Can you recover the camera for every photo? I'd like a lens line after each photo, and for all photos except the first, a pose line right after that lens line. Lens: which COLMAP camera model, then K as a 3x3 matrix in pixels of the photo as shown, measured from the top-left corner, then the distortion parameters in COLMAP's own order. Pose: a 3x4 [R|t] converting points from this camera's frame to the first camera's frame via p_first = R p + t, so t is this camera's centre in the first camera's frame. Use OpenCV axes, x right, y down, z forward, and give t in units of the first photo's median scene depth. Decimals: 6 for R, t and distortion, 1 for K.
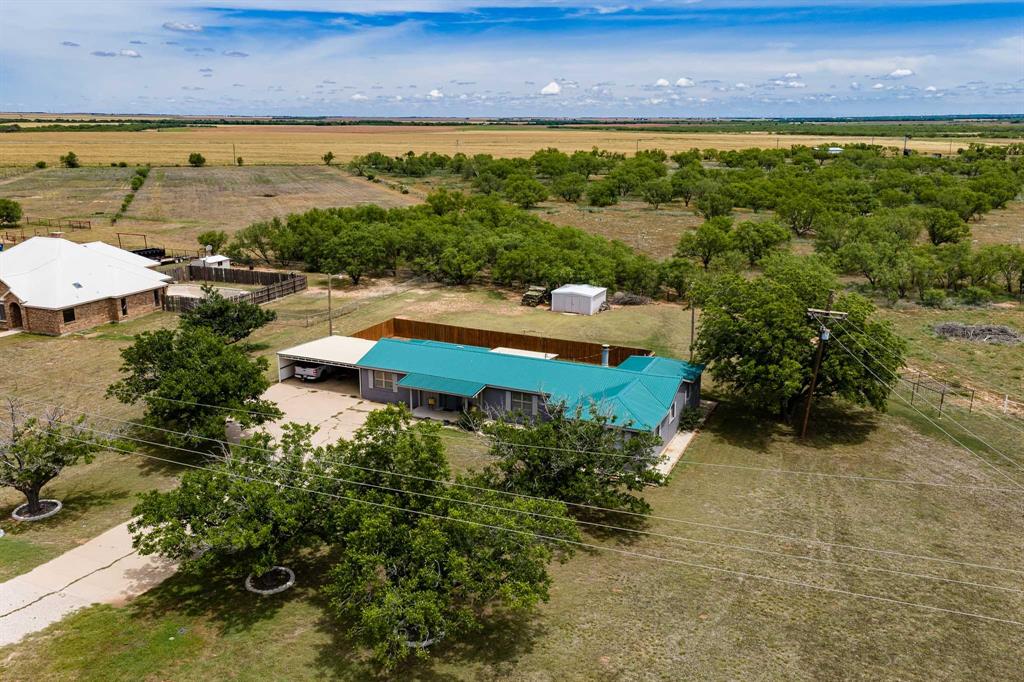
lens RADIAL K [[870.1, 0, 512.0], [0, 870.1, 341.0], [0, 0, 1]] dist [0.051817, -0.012727]
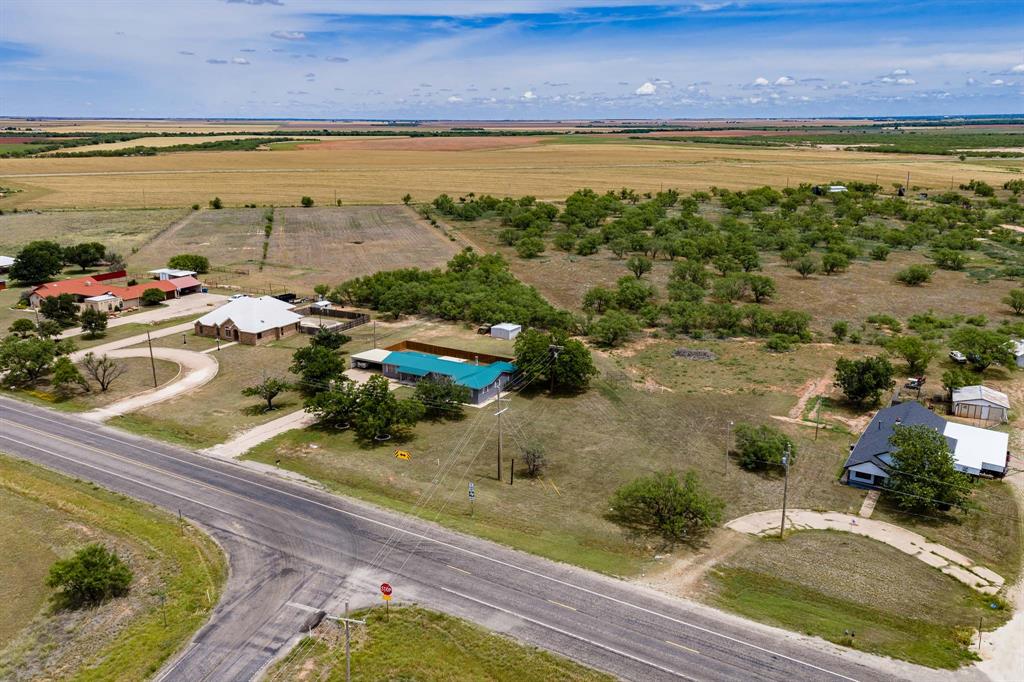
lens RADIAL K [[867.5, 0, 545.1], [0, 867.5, 341.3], [0, 0, 1]] dist [0.076052, 0.001115]
pose [[0.997493, 0.025741, -0.065919, 0.232616], [-0.025543, 0.999666, 0.003849, -0.027660], [0.065996, -0.002156, 0.997818, -0.746853]]
